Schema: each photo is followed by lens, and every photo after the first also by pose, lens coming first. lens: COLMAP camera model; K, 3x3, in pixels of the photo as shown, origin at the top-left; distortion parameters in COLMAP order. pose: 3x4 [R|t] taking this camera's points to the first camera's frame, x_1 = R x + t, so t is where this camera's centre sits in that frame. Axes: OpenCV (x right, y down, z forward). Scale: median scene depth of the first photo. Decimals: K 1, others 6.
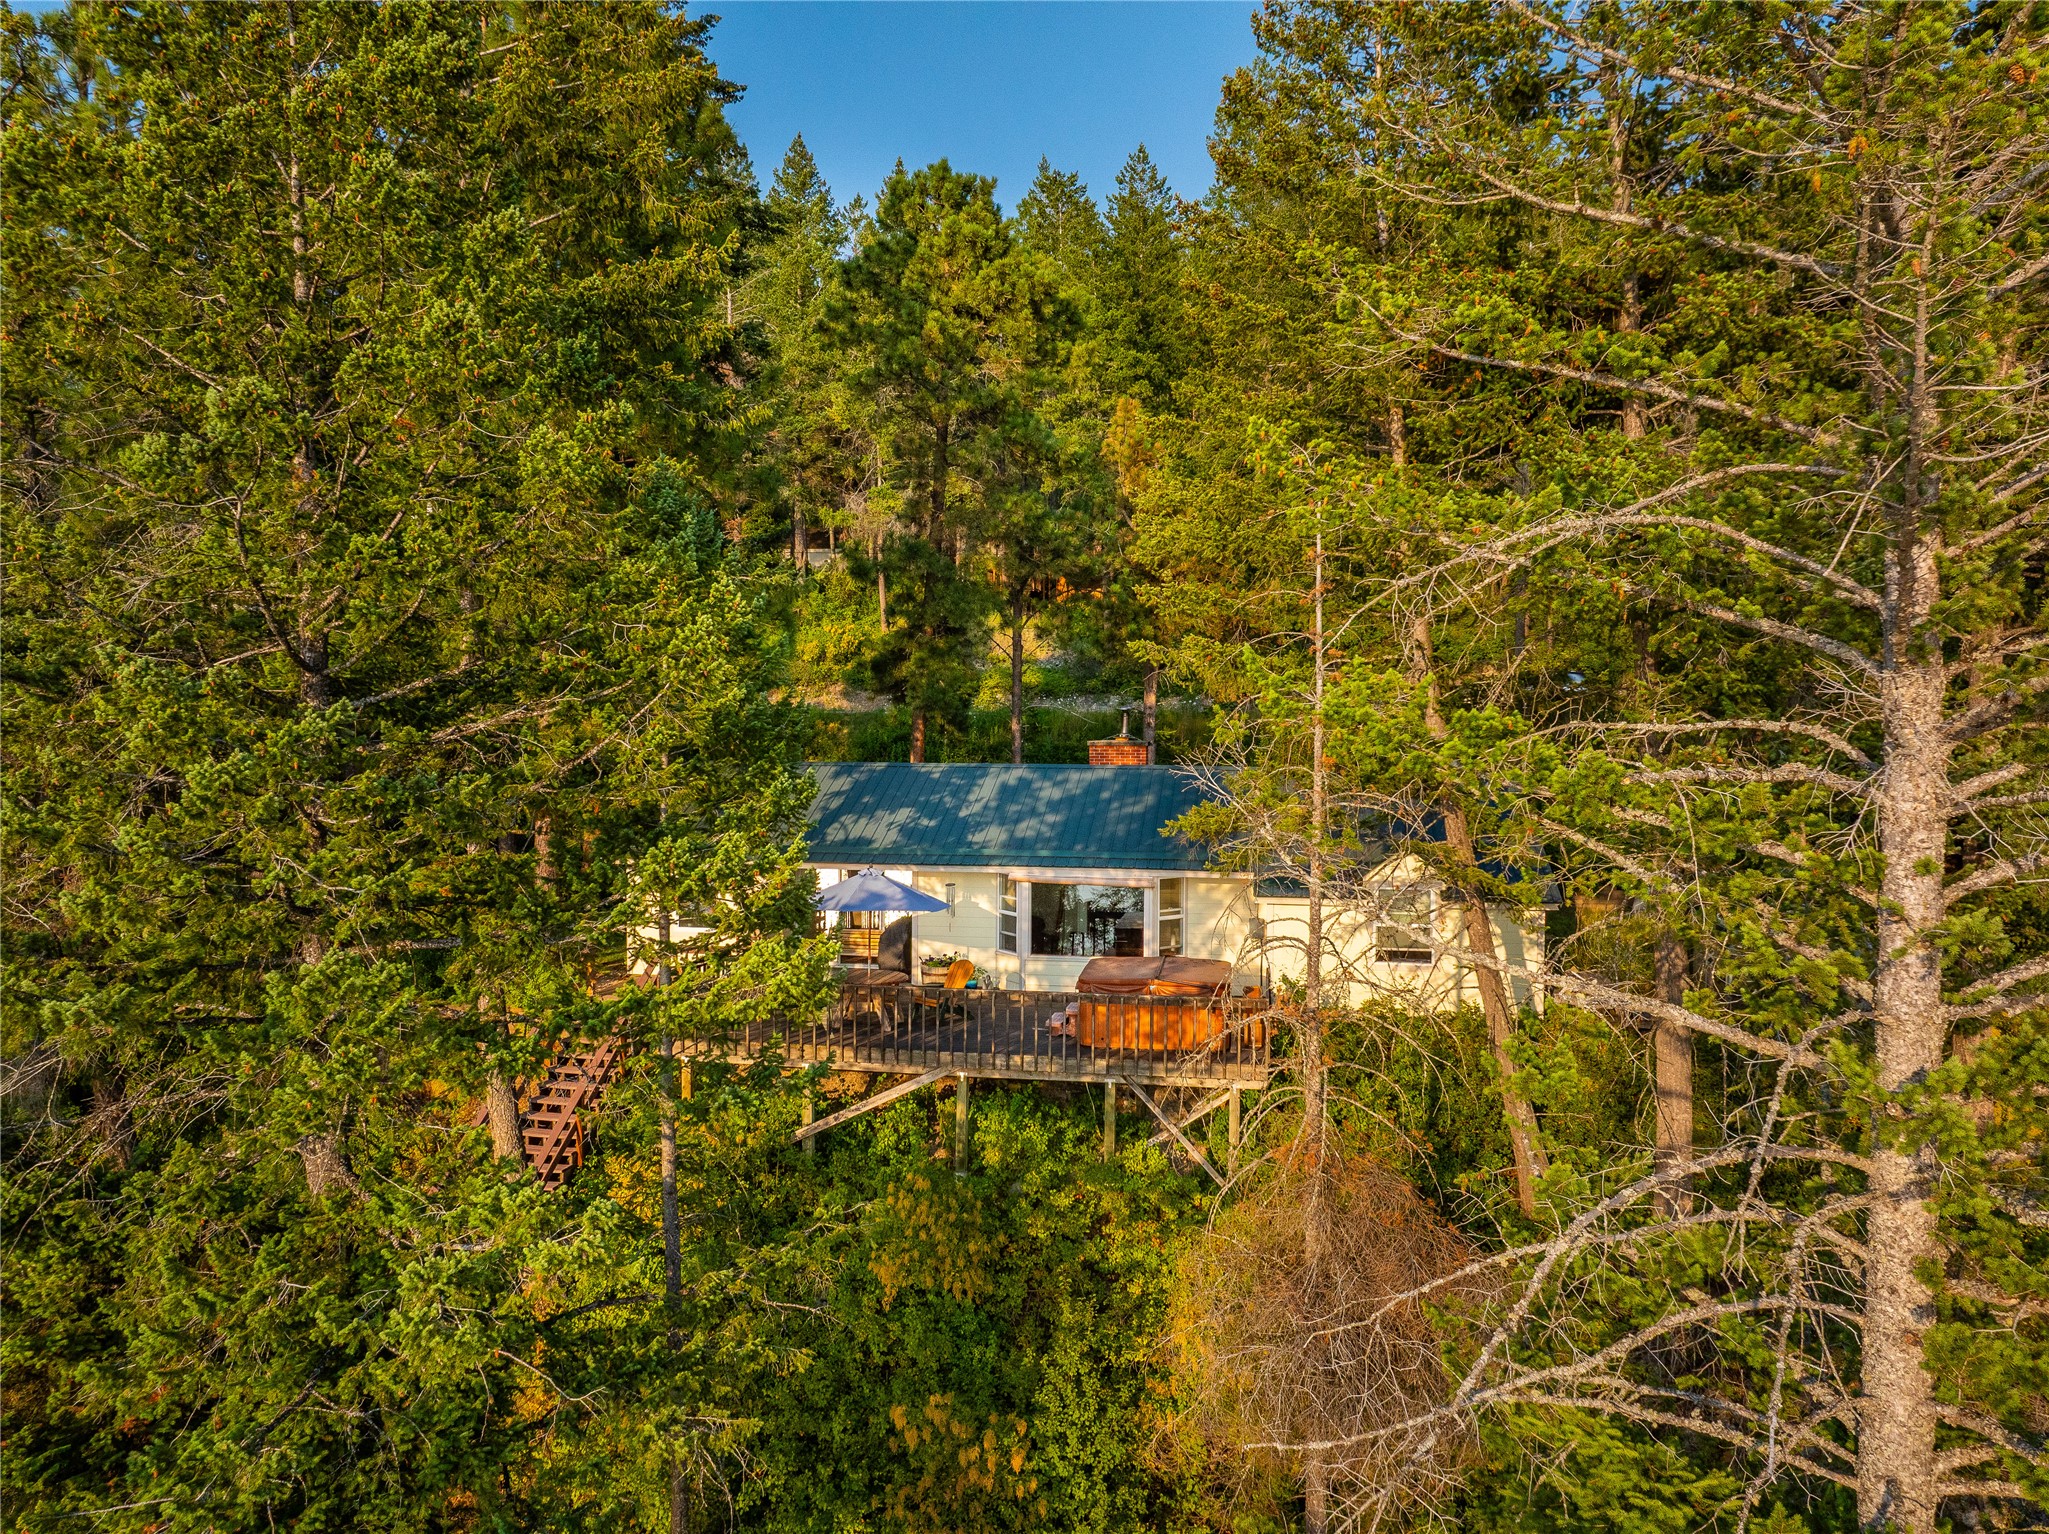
lens RADIAL K [[1450.6, 0, 1013.6], [0, 1450.6, 755.5], [0, 0, 1]] dist [-0.053895, 0.024079]
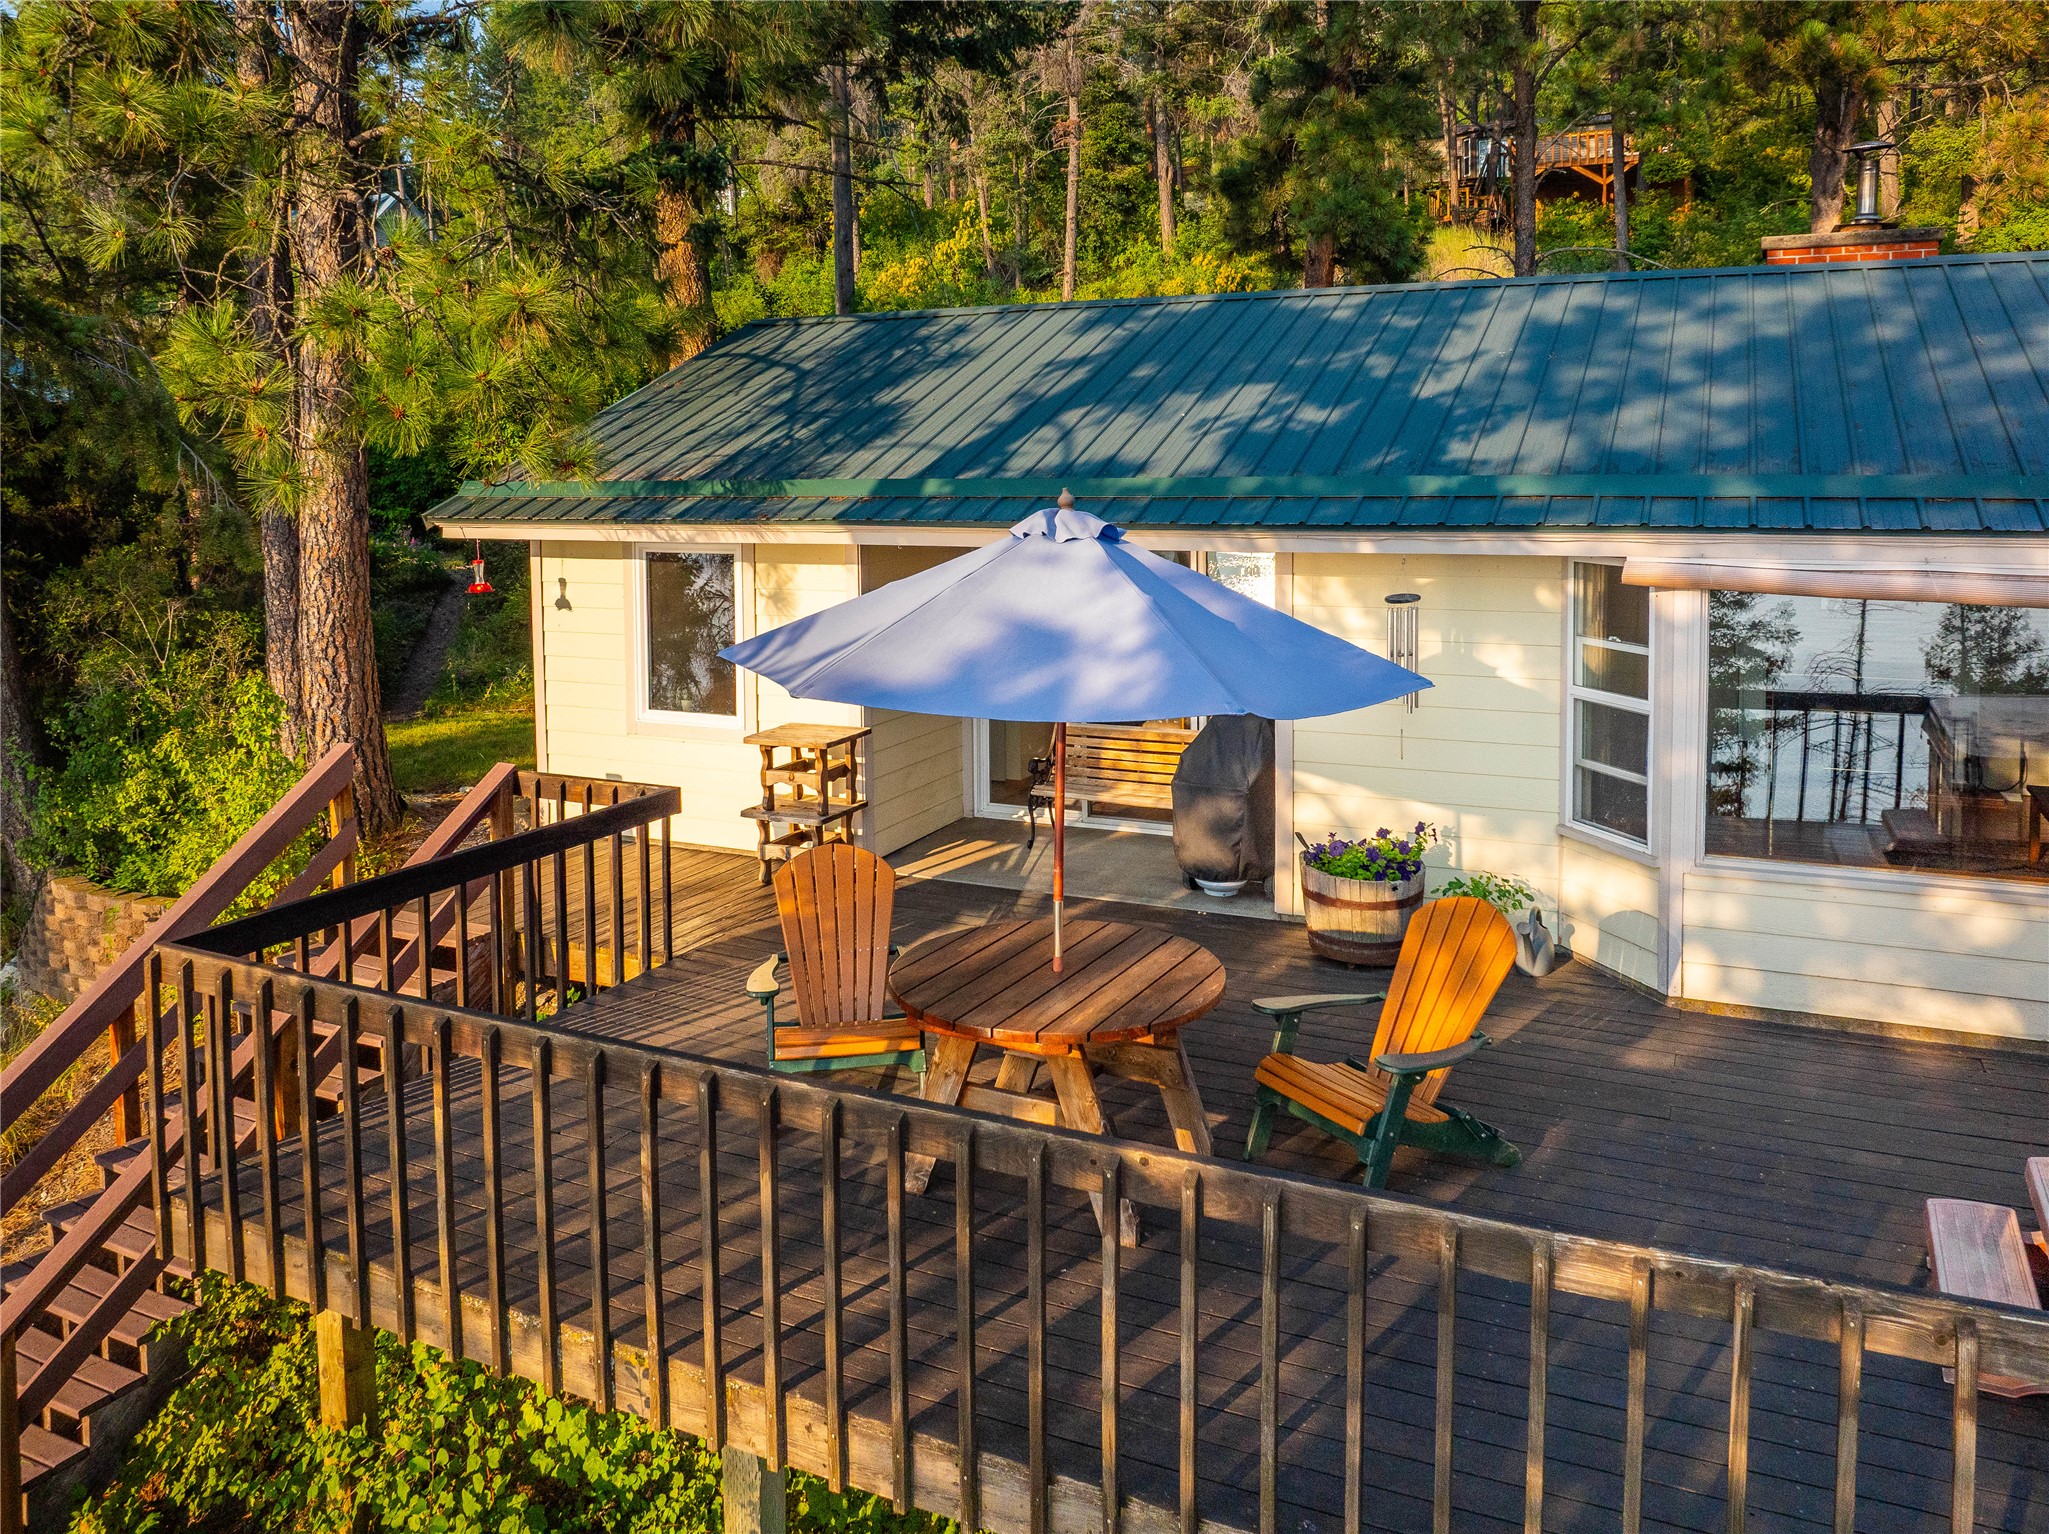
lens RADIAL K [[1450.6, 0, 1016.3], [0, 1450.6, 508.0], [0, 0, 1]] dist [-0.053895, 0.024079]
pose [[0.960544, -0.005845, -0.278066, -0.037428], [0.006379, 0.999979, 0.001017, 0.071858], [0.278054, -0.002751, 0.960562, 0.717921]]
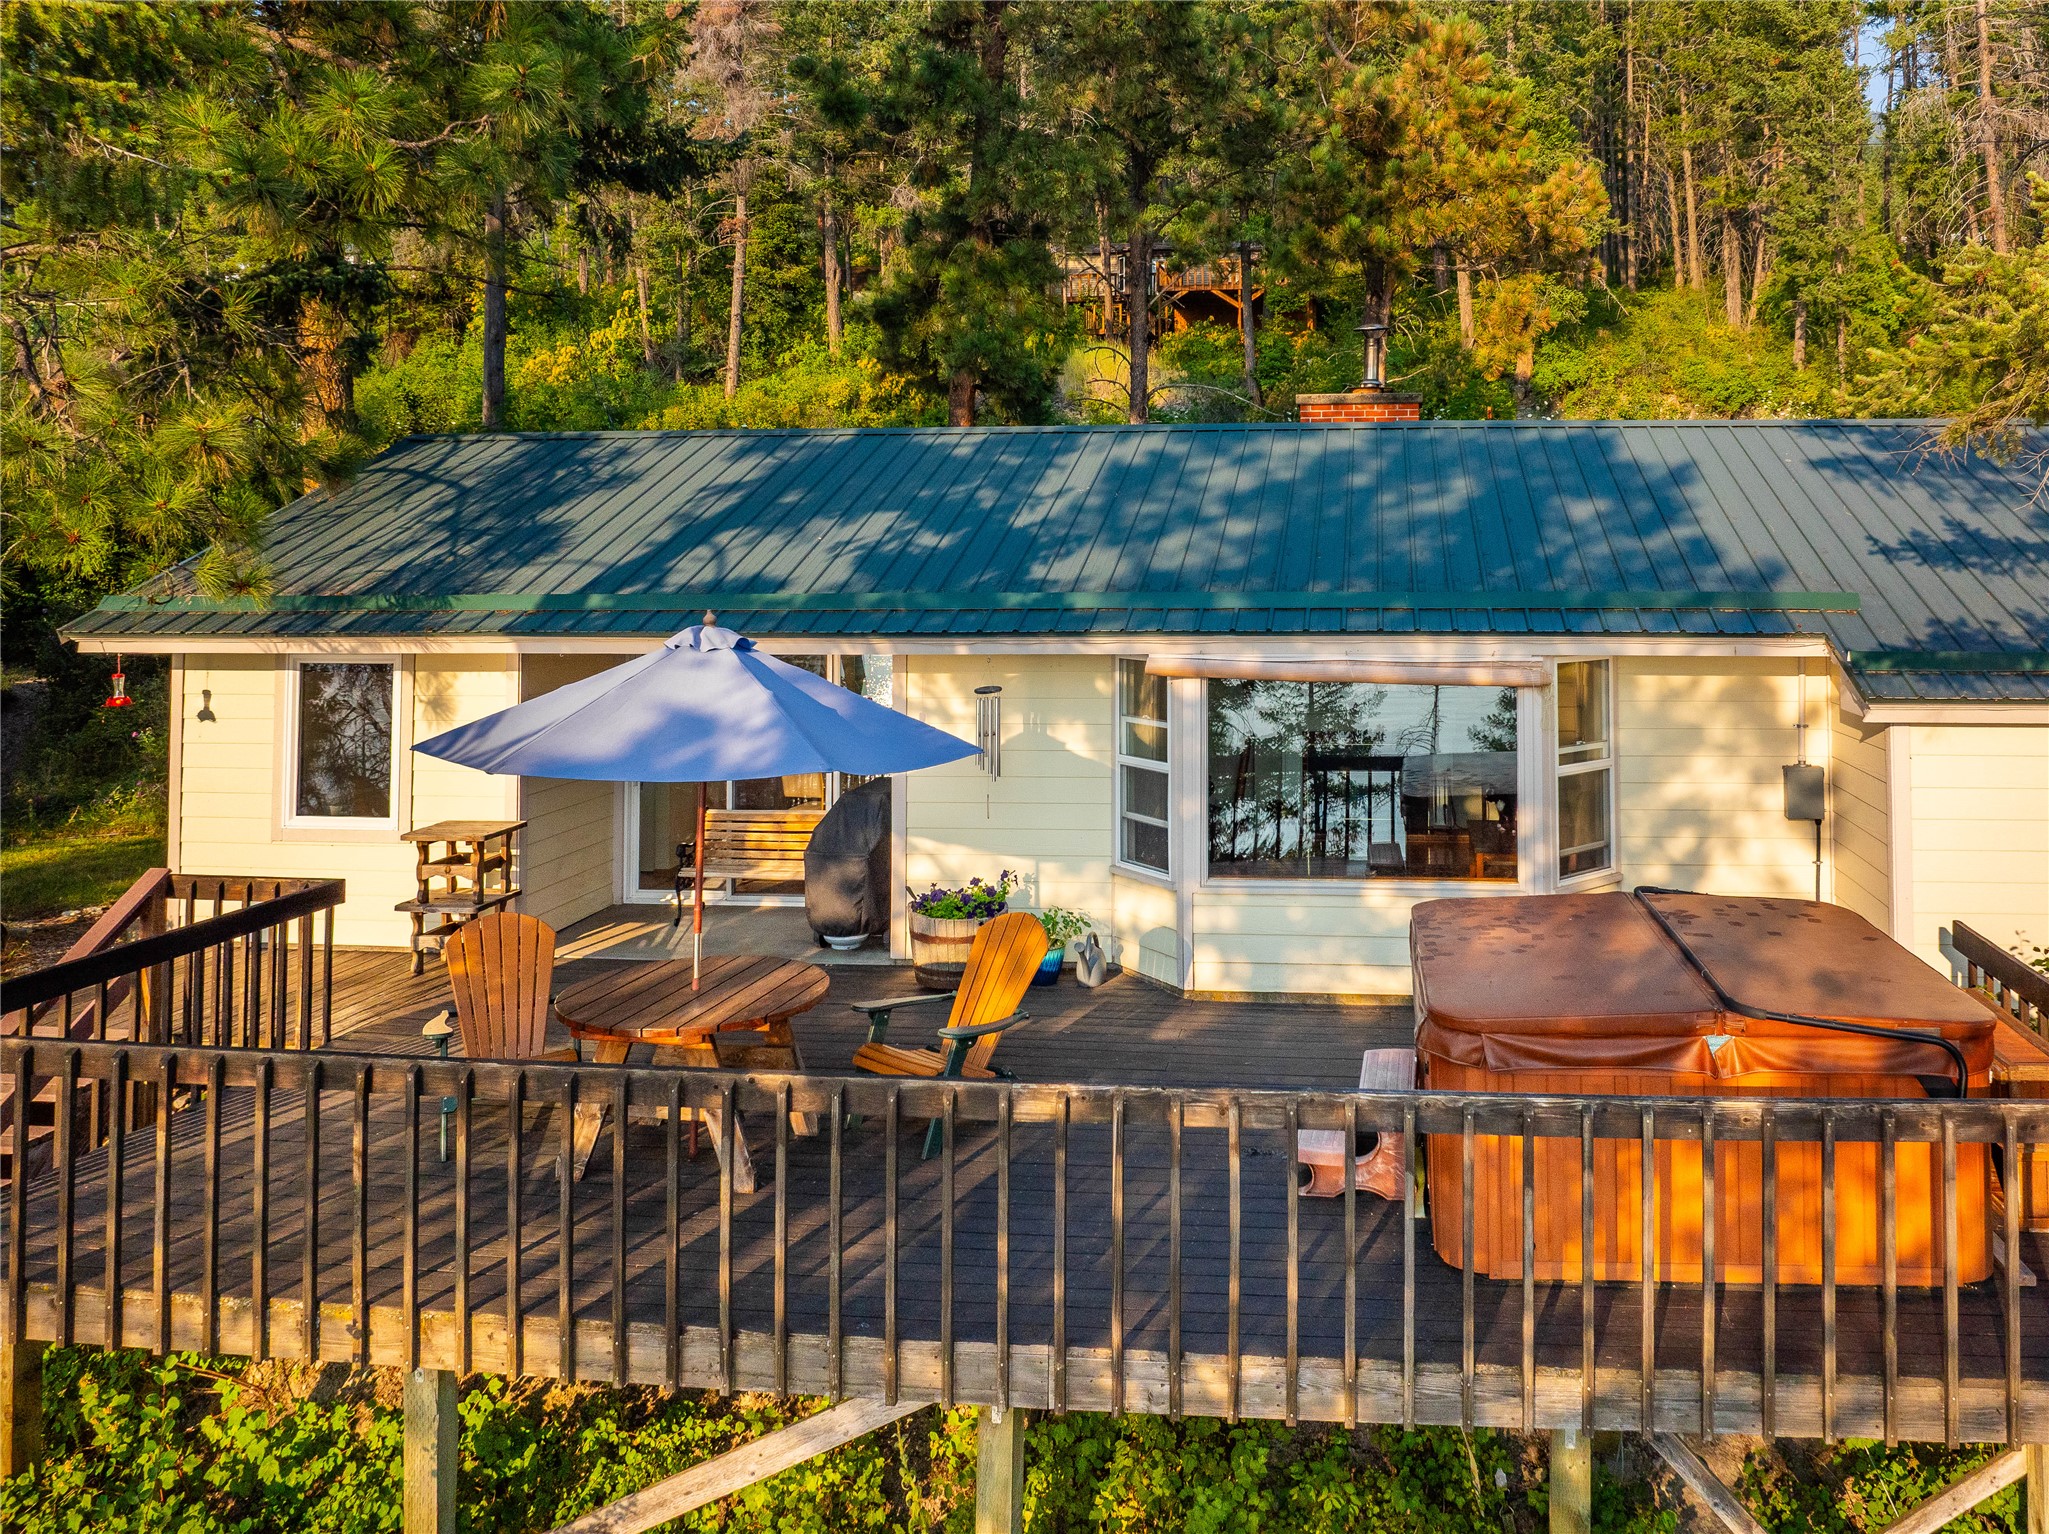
lens RADIAL K [[1498.0, 0, 1186.7], [0, 1498.0, 441.1], [0, 0, 1]] dist [-0.035851, 0.004500]
pose [[0.998658, -0.009369, 0.050944, -0.011274], [0.014529, 0.994692, -0.101869, 0.067191], [-0.049719, 0.102472, 0.993493, 0.627803]]
